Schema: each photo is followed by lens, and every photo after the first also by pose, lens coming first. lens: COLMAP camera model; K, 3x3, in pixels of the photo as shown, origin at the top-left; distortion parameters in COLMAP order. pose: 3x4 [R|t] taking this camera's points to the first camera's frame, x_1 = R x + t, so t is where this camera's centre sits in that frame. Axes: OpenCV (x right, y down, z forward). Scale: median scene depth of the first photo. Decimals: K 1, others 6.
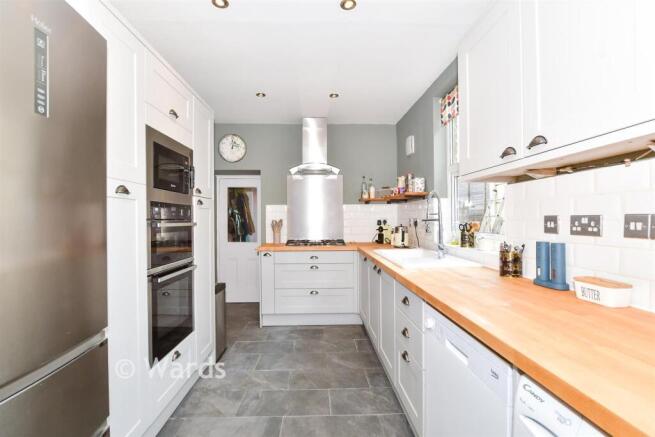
lens RADIAL K [[307.9, 0, 325.4], [0, 307.9, 219.8], [0, 0, 1]] dist [-0.016727, 0.002109]
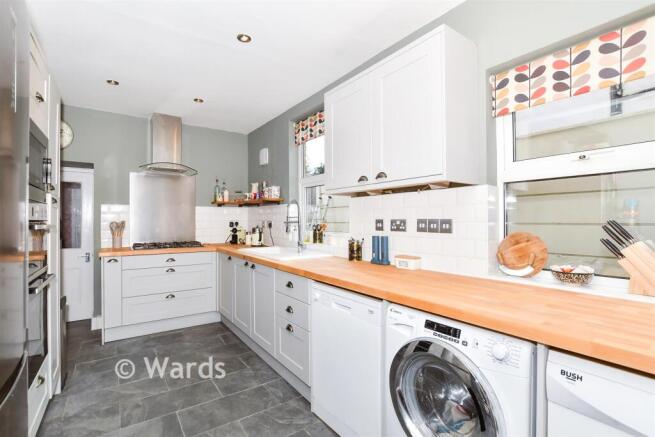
lens RADIAL K [[307.9, 0, 329.7], [0, 307.9, 219.4], [0, 0, 1]] dist [-0.016727, 0.002109]
pose [[0.831265, 0.007804, 0.555822, -0.220736], [-0.003106, 0.999951, -0.009396, 0.001193], [-0.555868, 0.006084, 0.831248, -0.114100]]
